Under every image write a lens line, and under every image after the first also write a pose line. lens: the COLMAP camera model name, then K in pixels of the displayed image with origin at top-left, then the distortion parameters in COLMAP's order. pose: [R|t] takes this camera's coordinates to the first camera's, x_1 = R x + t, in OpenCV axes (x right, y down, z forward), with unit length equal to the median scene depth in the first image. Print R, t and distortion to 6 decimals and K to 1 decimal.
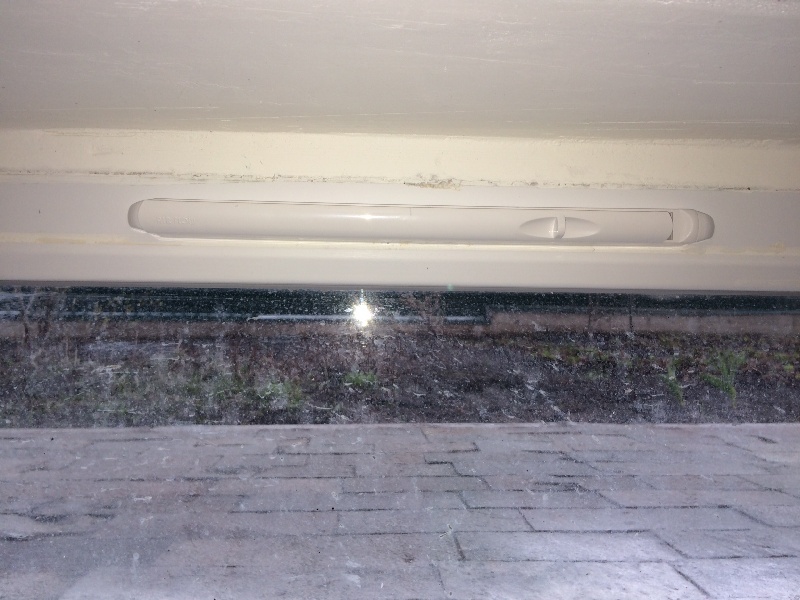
lens RADIAL K [[647.8, 0, 400.0], [0, 647.8, 300.0], [0, 0, 1]] dist [0.099719, -0.152299]
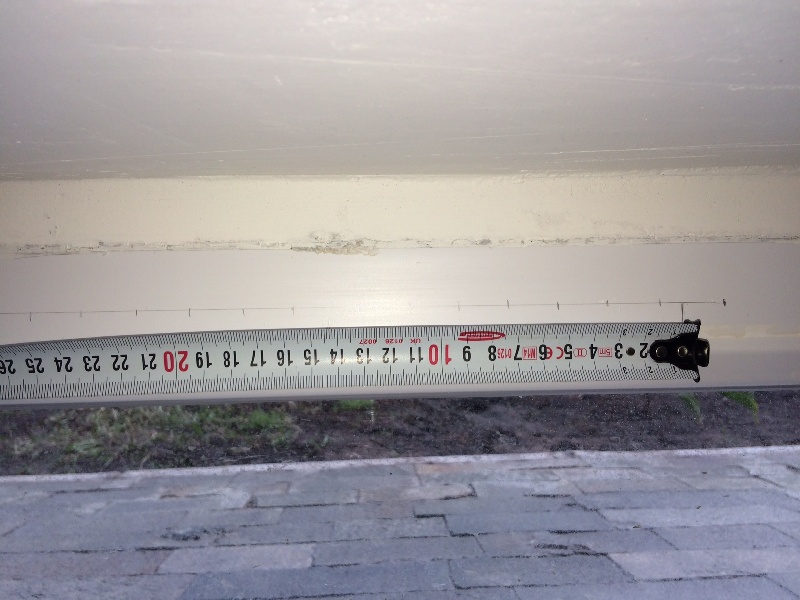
lens RADIAL K [[647.8, 0, 400.0], [0, 647.8, 300.0], [0, 0, 1]] dist [0.099719, -0.152299]
pose [[0.999386, -0.032165, -0.013916, 0.069951], [0.032097, 0.999472, -0.005108, -0.065792], [0.014073, 0.004658, 0.999890, 0.183330]]
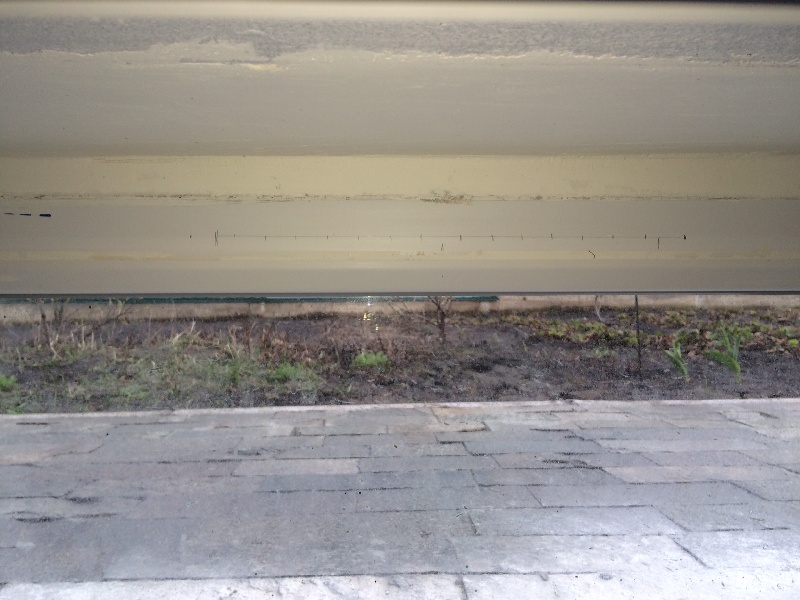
lens RADIAL K [[647.8, 0, 400.0], [0, 647.8, 300.0], [0, 0, 1]] dist [0.099719, -0.152299]
pose [[0.999829, -0.015372, -0.010296, -0.010422], [0.015734, 0.999225, 0.036082, -0.027909], [0.009733, -0.036238, 0.999296, -0.056601]]
